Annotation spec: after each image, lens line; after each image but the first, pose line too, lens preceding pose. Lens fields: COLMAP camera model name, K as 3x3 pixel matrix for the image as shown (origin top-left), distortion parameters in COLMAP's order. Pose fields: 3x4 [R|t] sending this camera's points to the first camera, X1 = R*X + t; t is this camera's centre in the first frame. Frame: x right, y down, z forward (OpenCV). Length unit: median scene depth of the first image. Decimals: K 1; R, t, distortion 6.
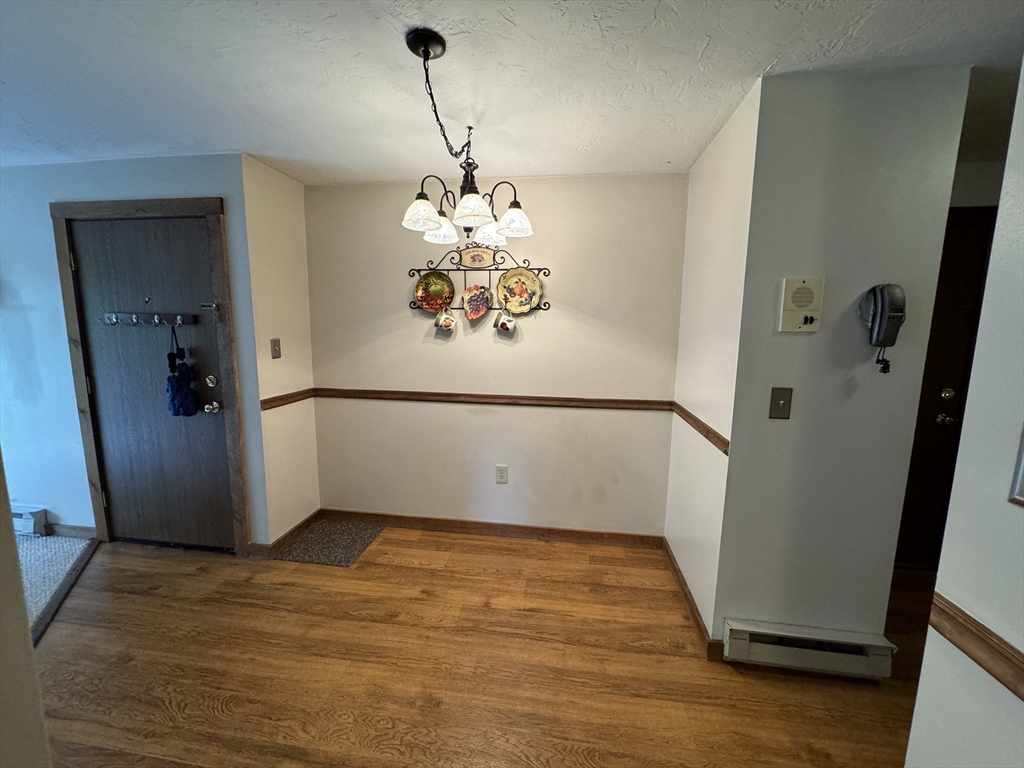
lens RADIAL K [[407.8, 0, 514.2], [0, 407.8, 382.5], [0, 0, 1]] dist [-0.003643, 0.000274]
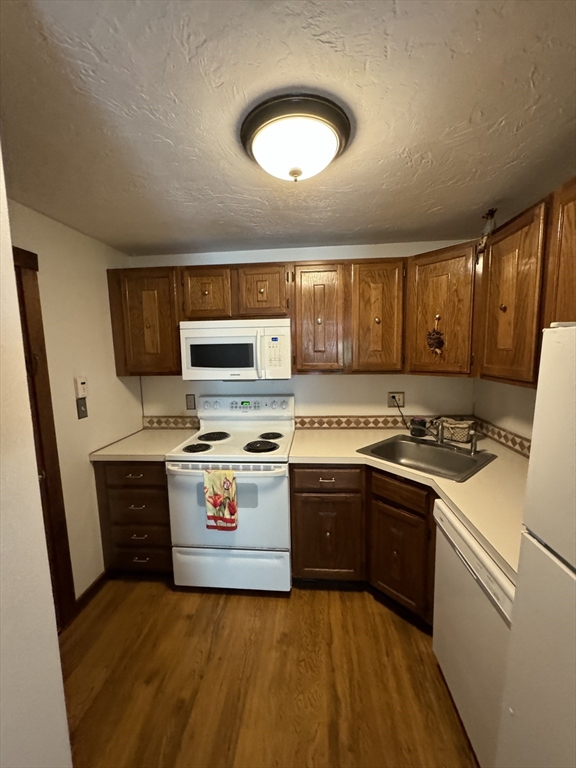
lens RADIAL K [[305.8, 0, 289.8], [0, 305.8, 384.4], [0, 0, 1]] dist [-0.003643, 0.000274]
pose [[-0.046016, -0.127232, 0.990805, -0.808470], [0.161187, 0.977913, 0.133063, -0.154211], [-0.985851, 0.165828, -0.024491, 0.607597]]
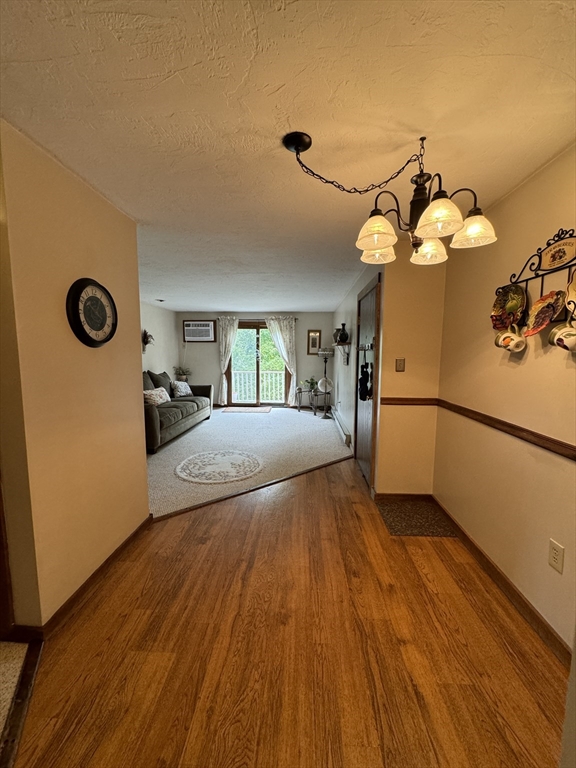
lens RADIAL K [[305.8, 0, 287.5], [0, 305.8, 383.8], [0, 0, 1]] dist [-0.003643, 0.000274]
pose [[0.082480, 0.089112, -0.992601, 0.525851], [-0.142791, 0.986775, 0.076724, -0.049406], [0.986310, 0.135406, 0.094113, 0.572095]]
